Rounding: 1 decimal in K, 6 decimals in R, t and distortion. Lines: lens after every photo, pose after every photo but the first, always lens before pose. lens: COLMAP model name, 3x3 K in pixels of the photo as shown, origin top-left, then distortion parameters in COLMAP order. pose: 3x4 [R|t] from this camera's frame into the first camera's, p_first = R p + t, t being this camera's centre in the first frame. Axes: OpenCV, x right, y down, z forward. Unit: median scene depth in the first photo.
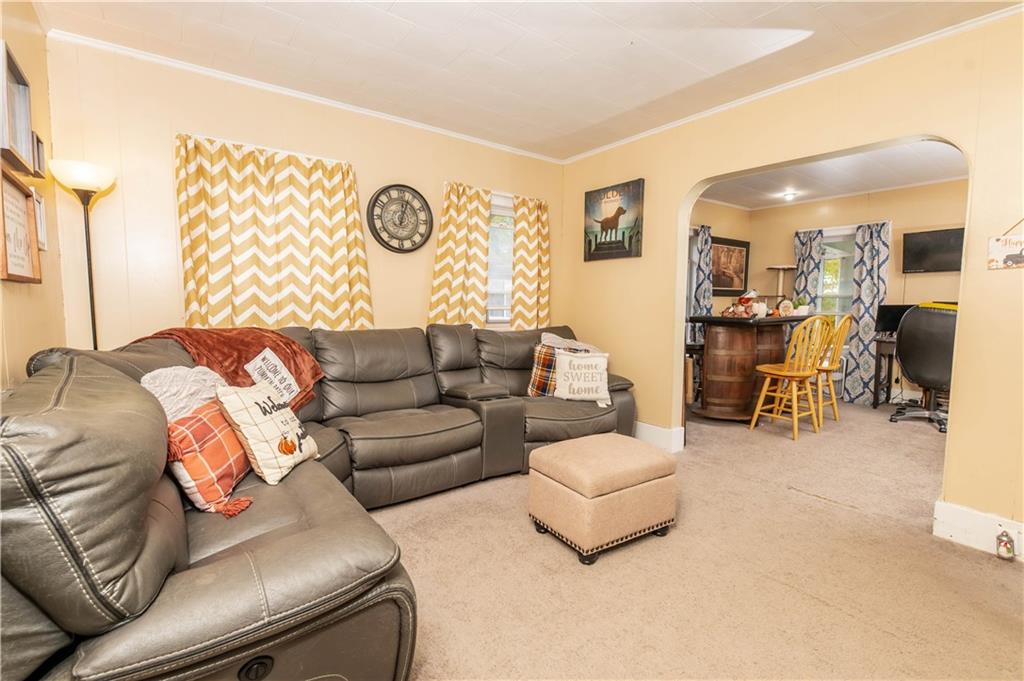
lens RADIAL K [[458.3, 0, 506.3], [0, 458.3, 339.5], [0, 0, 1]] dist [-0.005299, -0.000229]
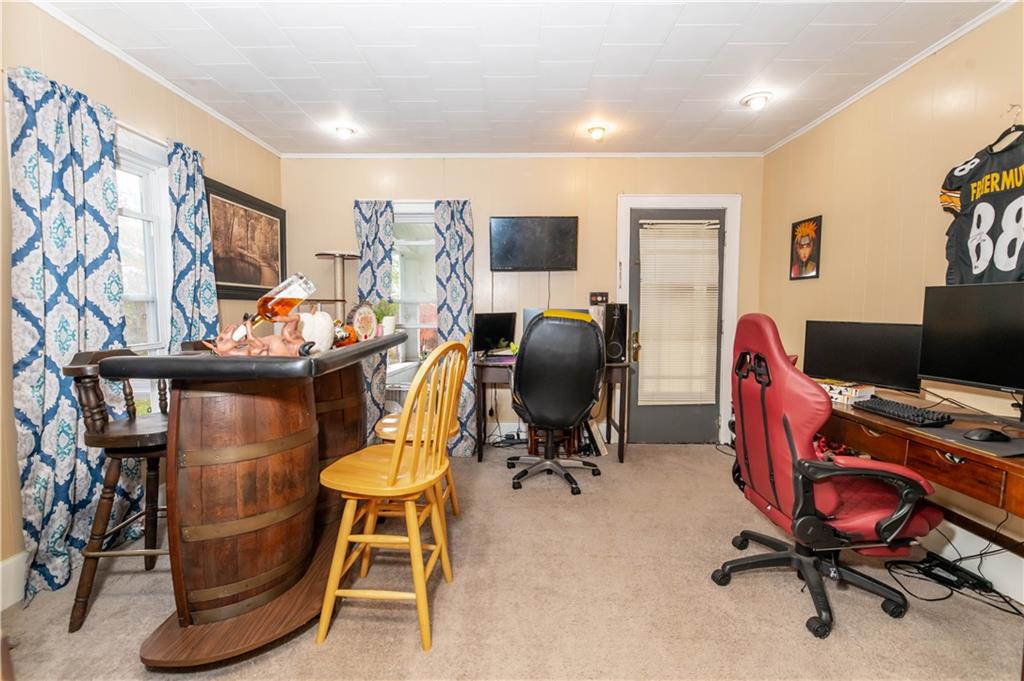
lens RADIAL K [[458.3, 0, 514.7], [0, 458.3, 340.6], [0, 0, 1]] dist [-0.005299, -0.000229]
pose [[0.592088, -0.058584, 0.803741, 0.272564], [0.067918, 0.997433, 0.022669, -0.043809], [-0.803006, 0.041166, 0.594548, 0.510080]]
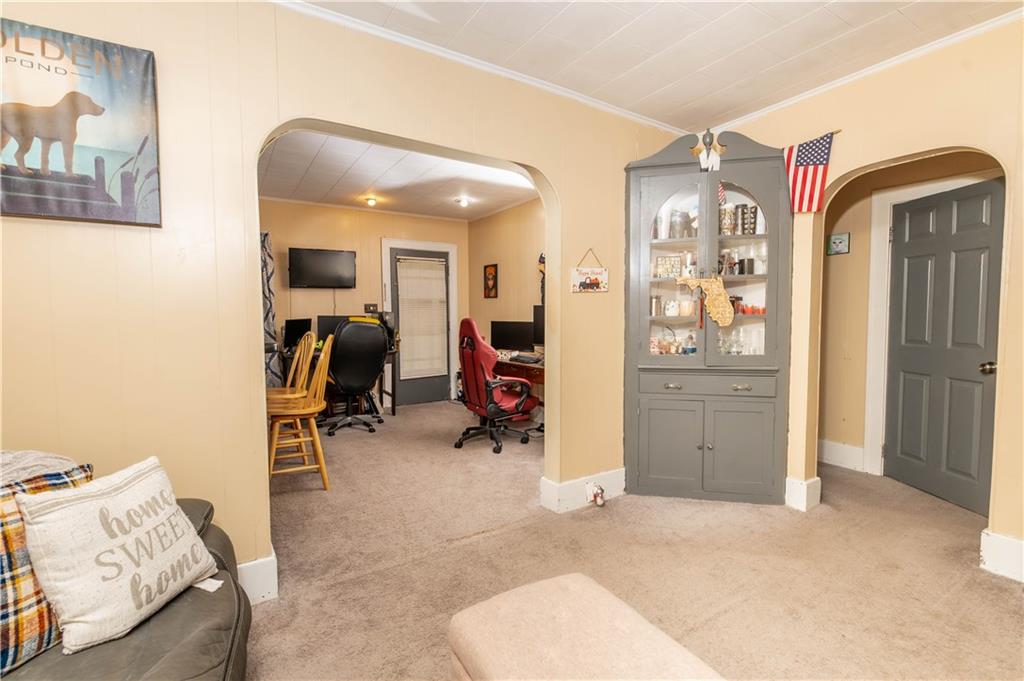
lens RADIAL K [[458.3, 0, 505.2], [0, 458.3, 340.1], [0, 0, 1]] dist [-0.005299, -0.000229]
pose [[0.069862, -0.064623, 0.995461, -0.102069], [0.089396, 0.994290, 0.058273, -0.045829], [-0.993543, 0.084920, 0.075240, 0.451300]]
